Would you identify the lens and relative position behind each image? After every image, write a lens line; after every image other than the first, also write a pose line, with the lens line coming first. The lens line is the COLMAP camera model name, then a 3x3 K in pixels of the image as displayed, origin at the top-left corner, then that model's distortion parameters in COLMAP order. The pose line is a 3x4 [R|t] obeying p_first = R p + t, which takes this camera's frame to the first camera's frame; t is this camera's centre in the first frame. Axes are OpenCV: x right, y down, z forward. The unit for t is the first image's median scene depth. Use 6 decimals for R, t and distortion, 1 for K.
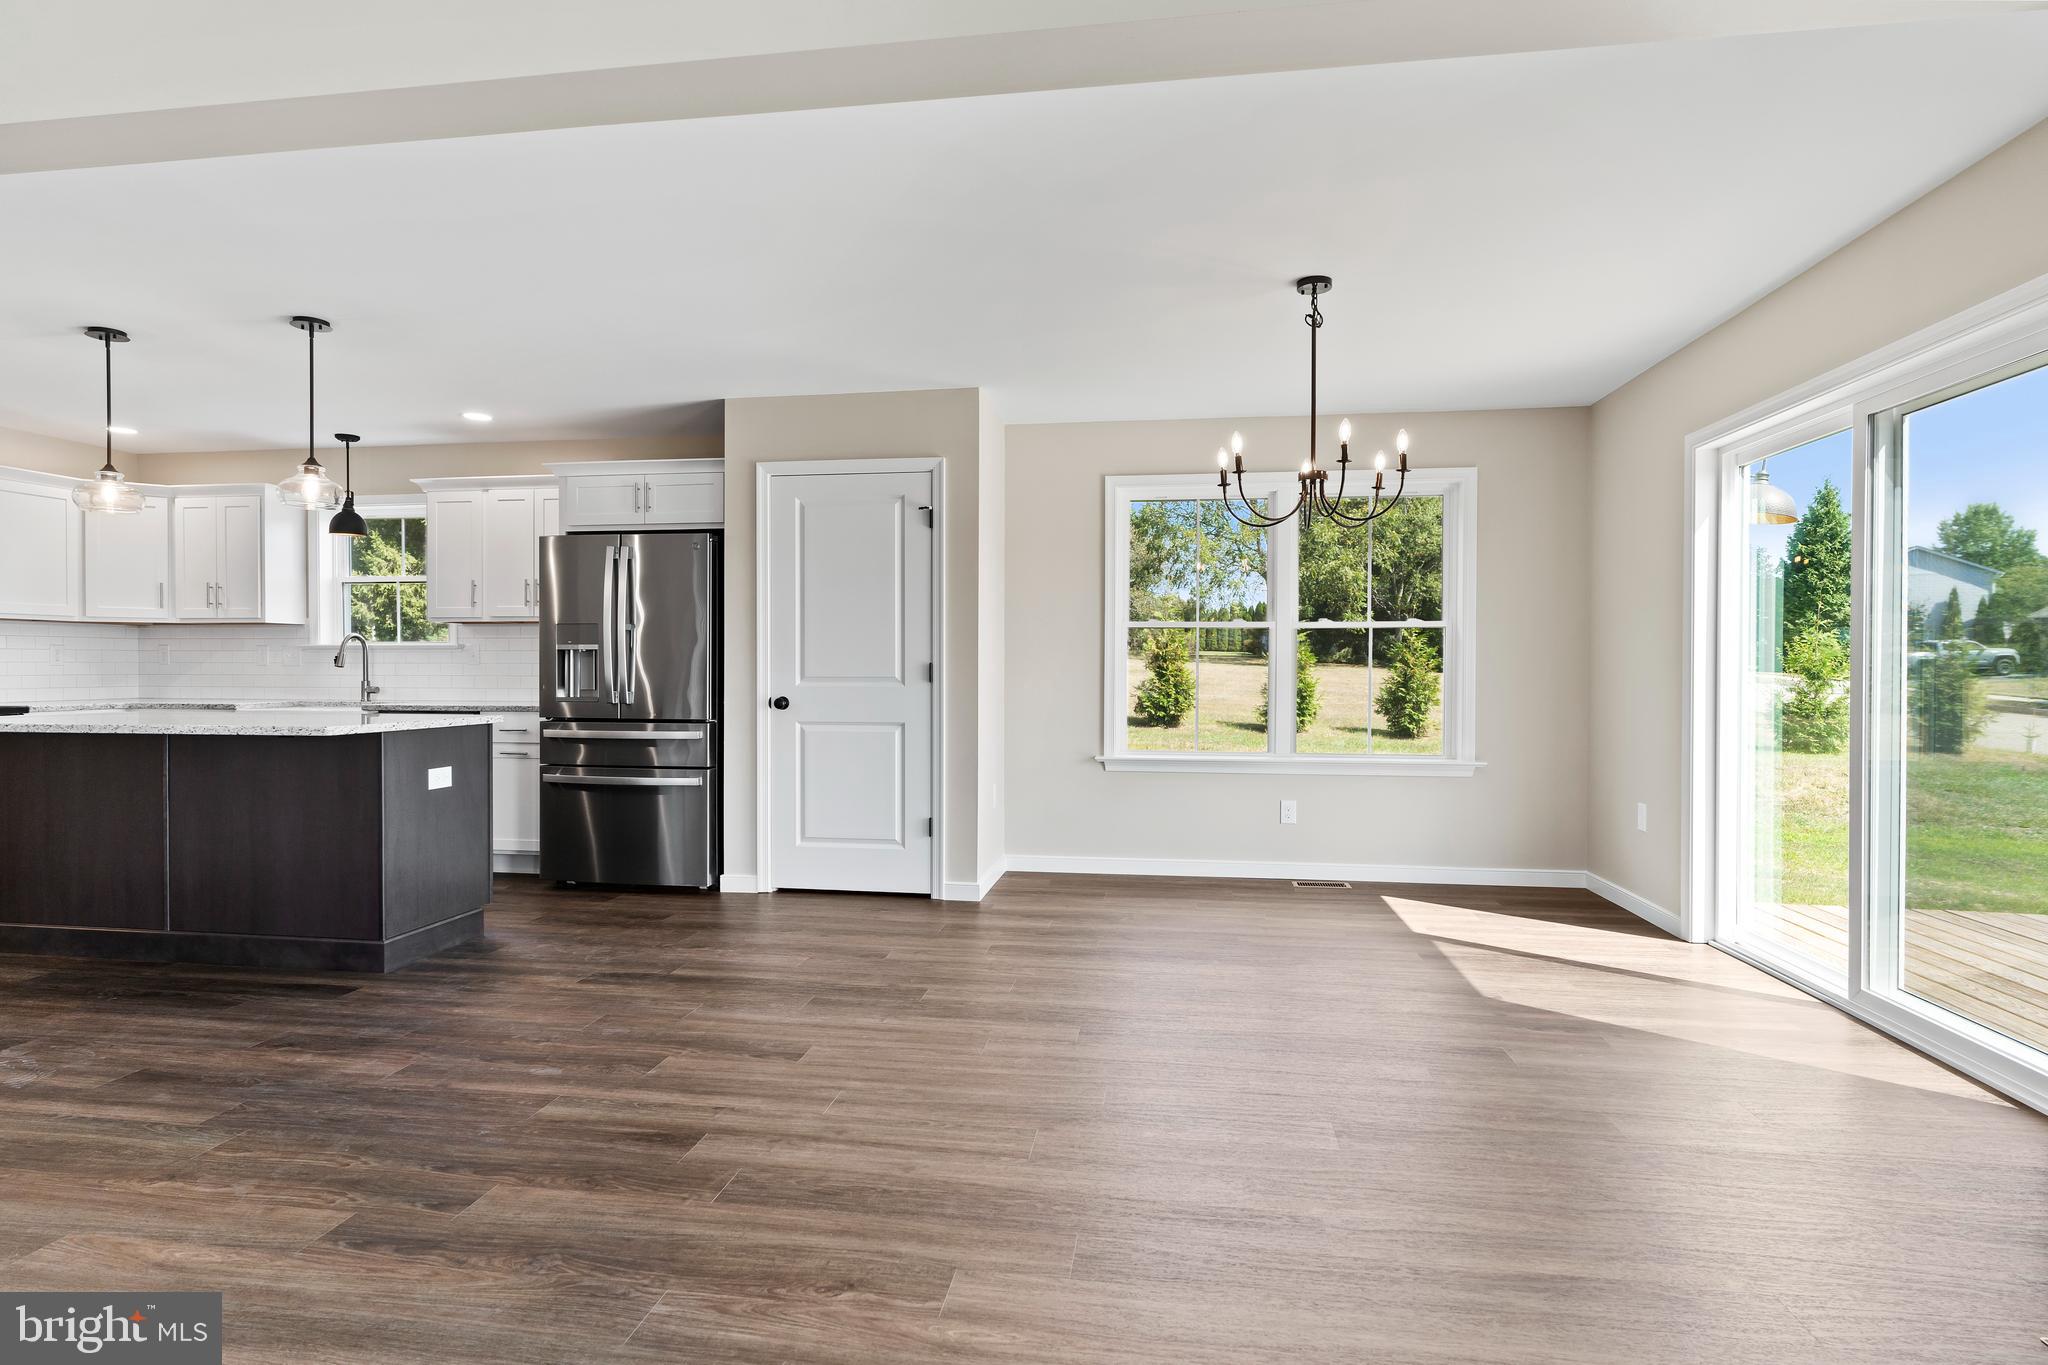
lens RADIAL K [[1049.8, 0, 1019.1], [0, 1049.8, 676.4], [0, 0, 1]] dist [-0.006480, -0.000626]
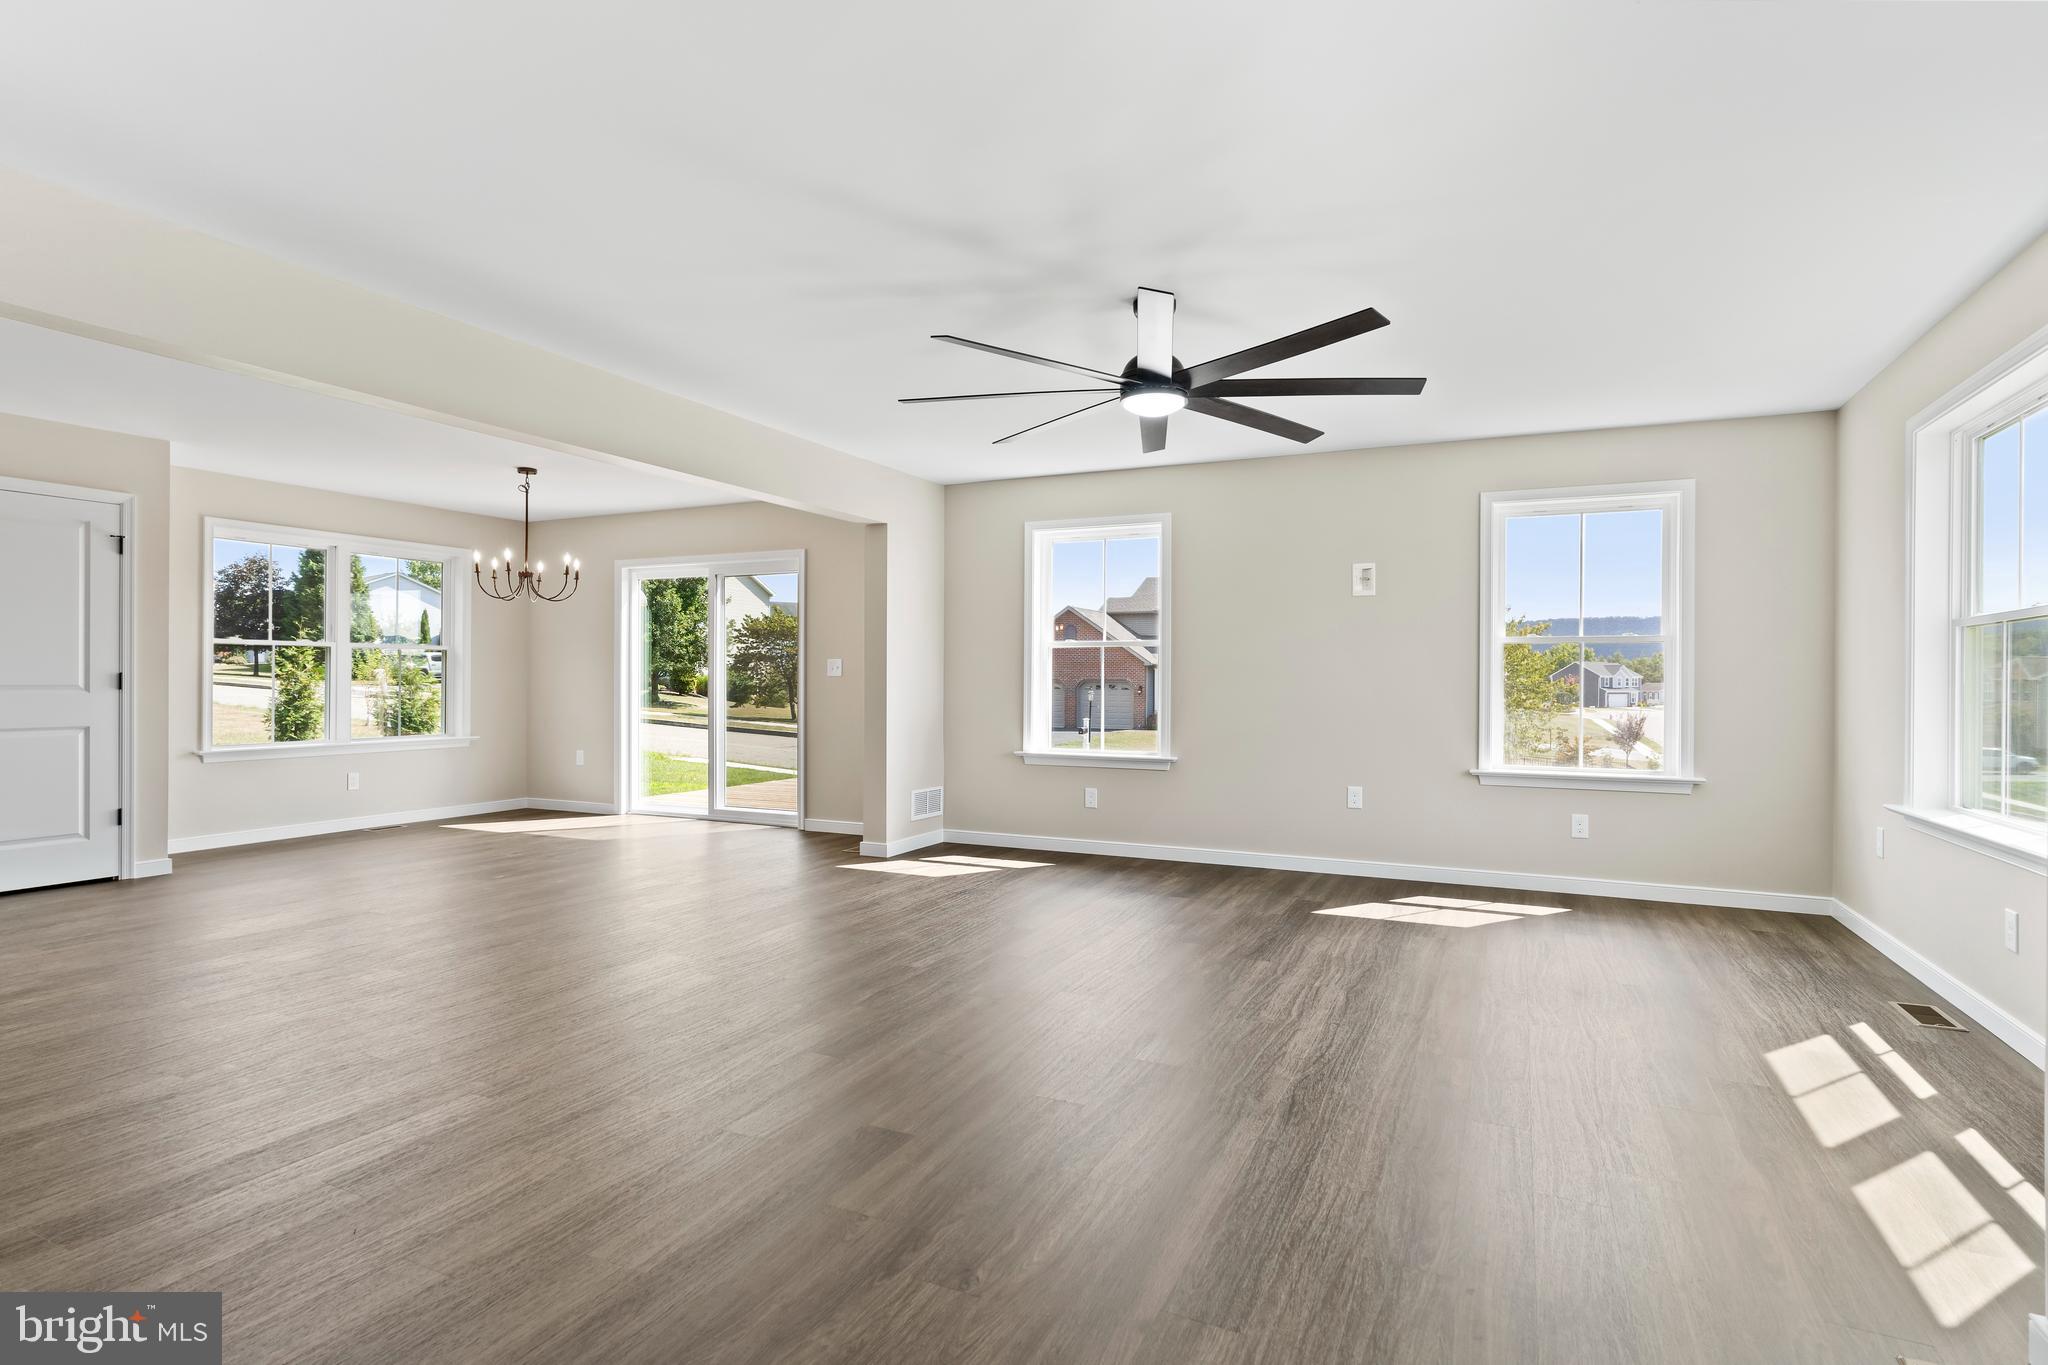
lens RADIAL K [[1058.3, 0, 1021.7], [0, 1058.3, 678.4], [0, 0, 1]] dist [-0.000038, 0.000056]
pose [[0.294958, -0.000233, 0.955510, -0.878398], [0.005368, 0.999985, -0.001413, 0.000616], [-0.955495, 0.005546, 0.294955, -0.270723]]
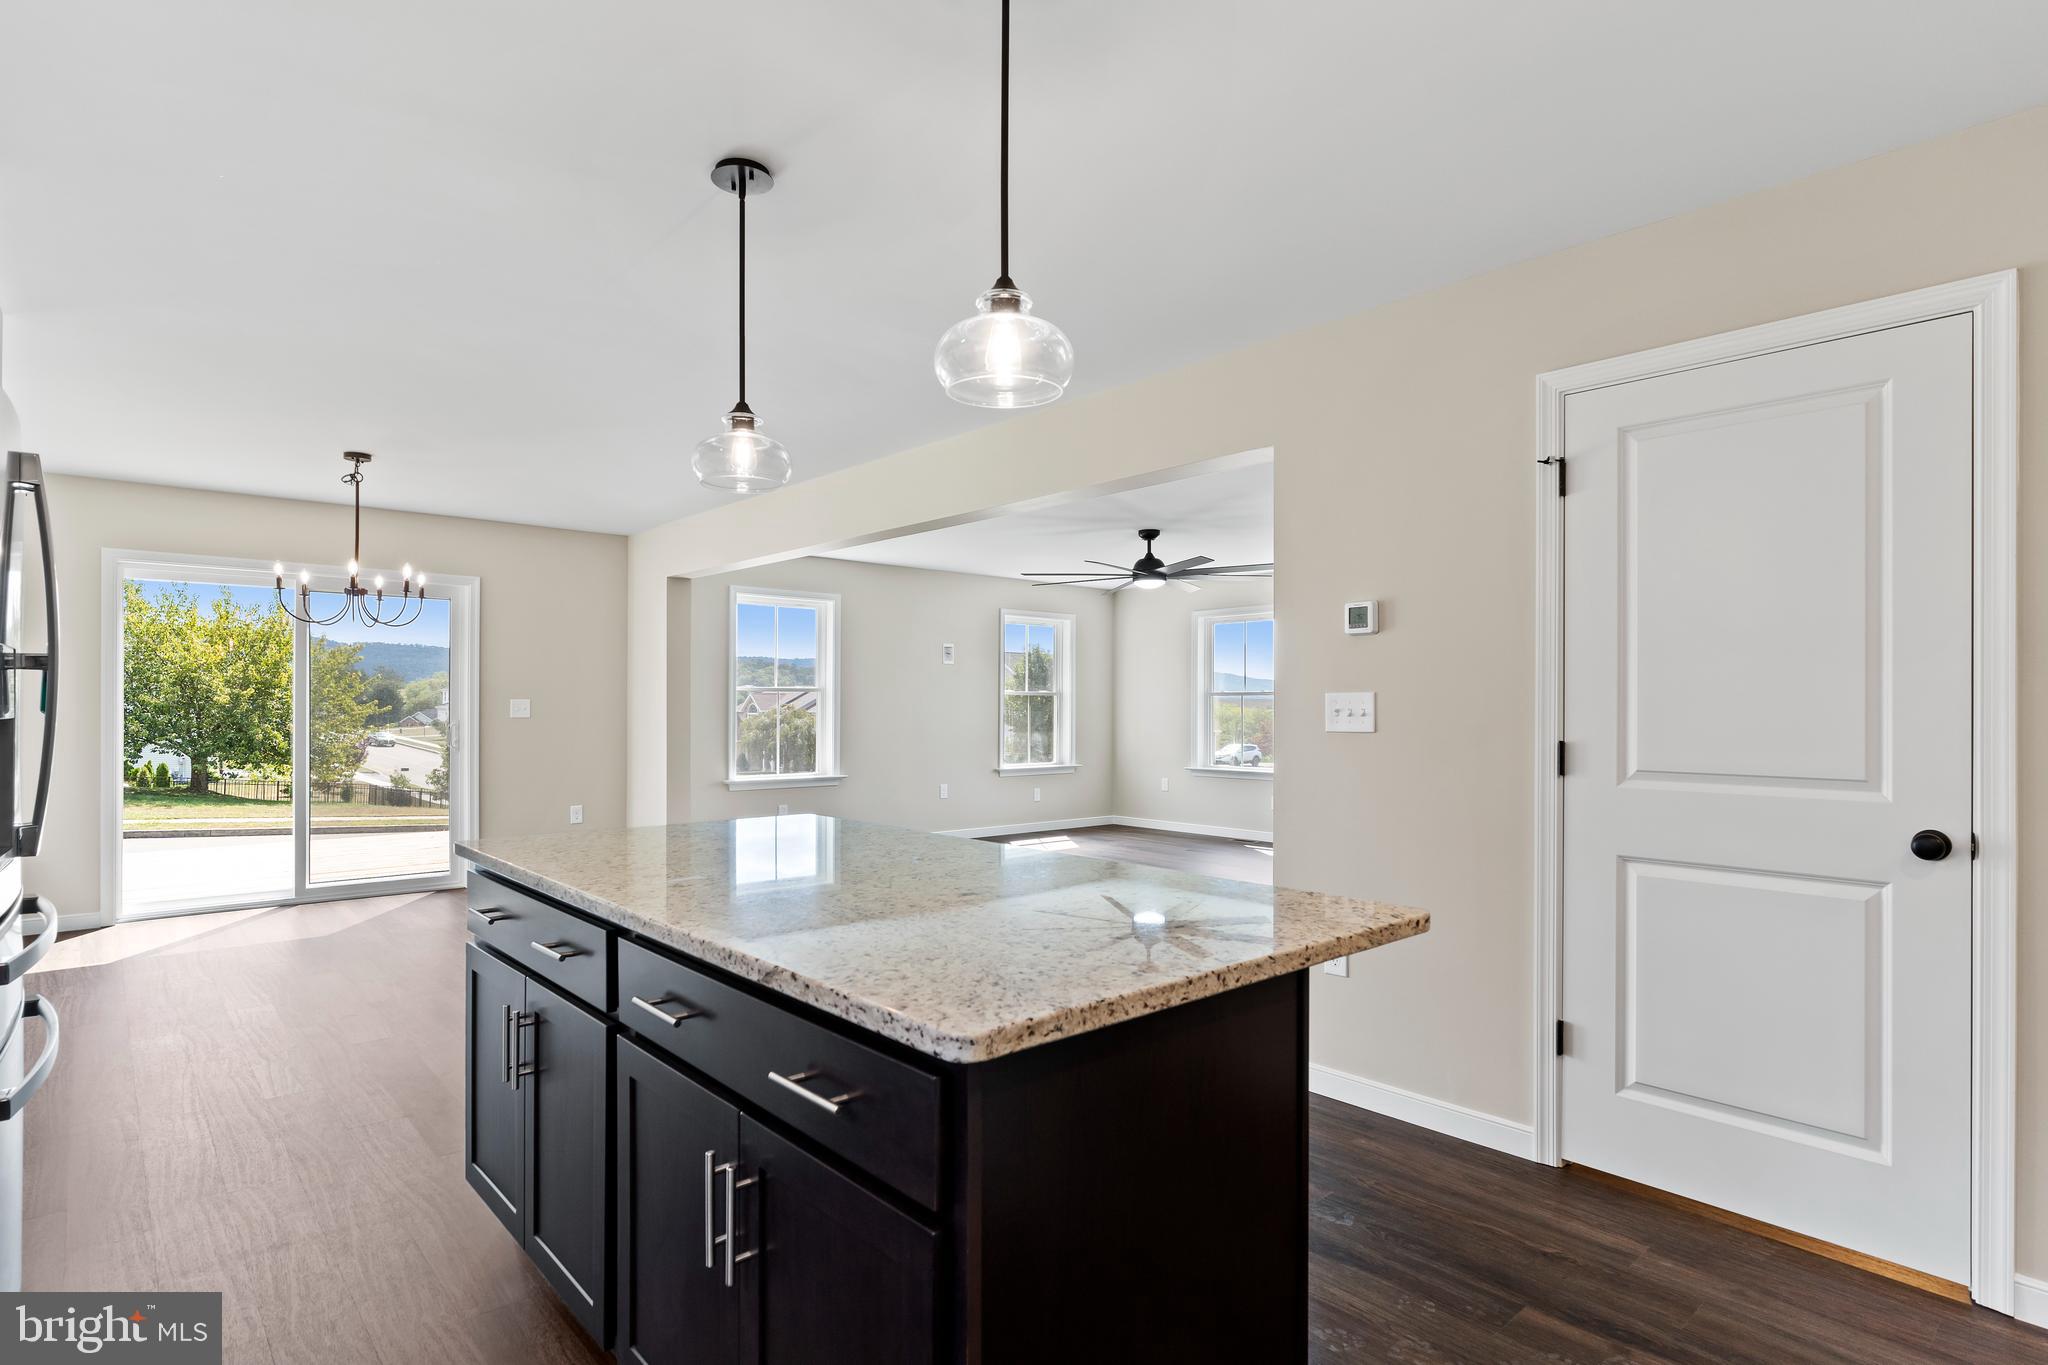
lens RADIAL K [[1052.8, 0, 1020.5], [0, 1052.8, 686.0], [0, 0, 1]] dist [-0.004478, -0.000021]
pose [[-0.769490, 0.005690, 0.638634, -0.930077], [-0.001217, 0.999945, -0.010375, -0.033211], [-0.638658, -0.008761, -0.769441, 1.072953]]
